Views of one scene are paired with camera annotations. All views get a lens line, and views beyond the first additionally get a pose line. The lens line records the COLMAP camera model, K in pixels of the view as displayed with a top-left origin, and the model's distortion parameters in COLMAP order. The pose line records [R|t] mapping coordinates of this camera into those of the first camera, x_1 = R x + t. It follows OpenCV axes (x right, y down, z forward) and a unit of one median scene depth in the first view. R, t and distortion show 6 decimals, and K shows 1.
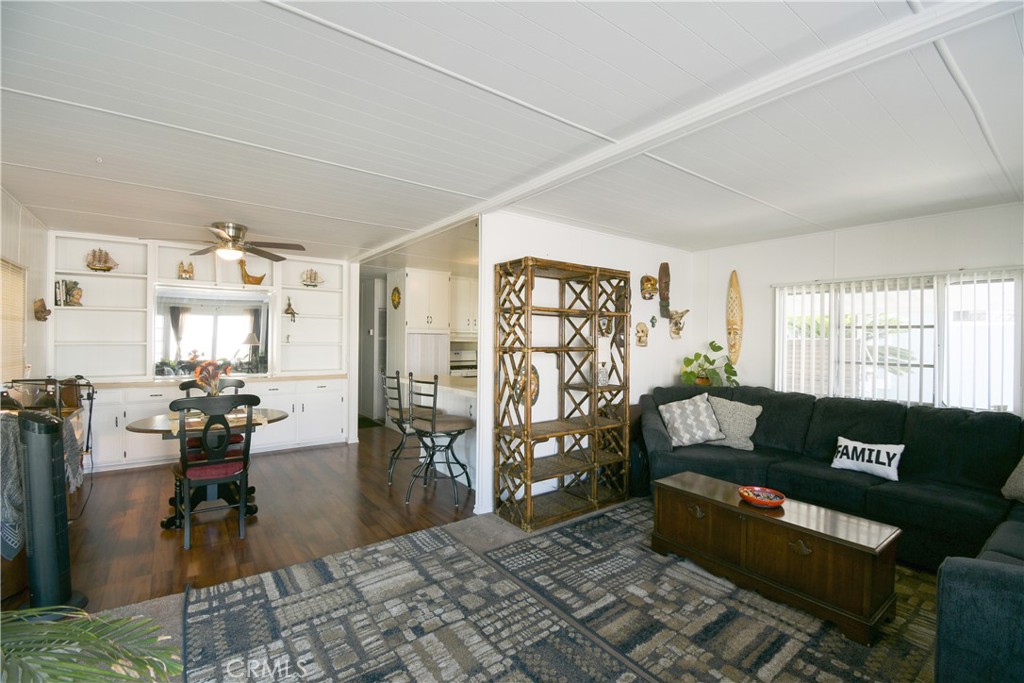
lens RADIAL K [[452.1, 0, 522.1], [0, 452.1, 341.2], [0, 0, 1]] dist [-0.015054, -0.004131]
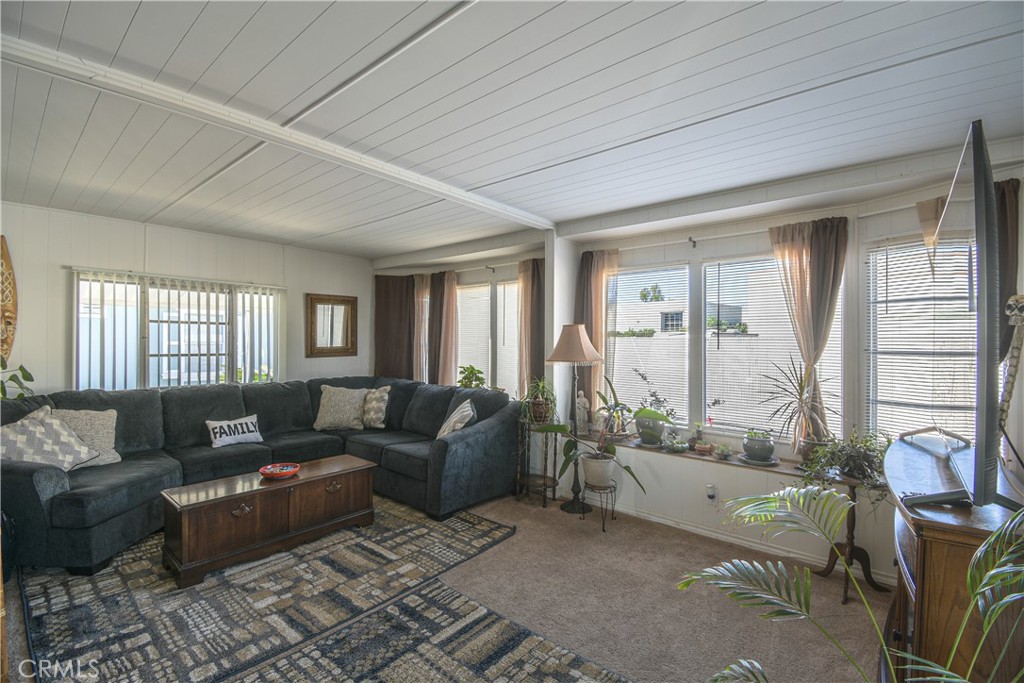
lens RADIAL K [[452.1, 0, 518.6], [0, 452.1, 339.2], [0, 0, 1]] dist [-0.015054, -0.004131]
pose [[-0.231933, -0.011850, 0.972660, -0.719173], [-0.009715, 0.999904, 0.009865, -0.011468], [-0.972683, -0.007161, -0.232026, 0.651159]]
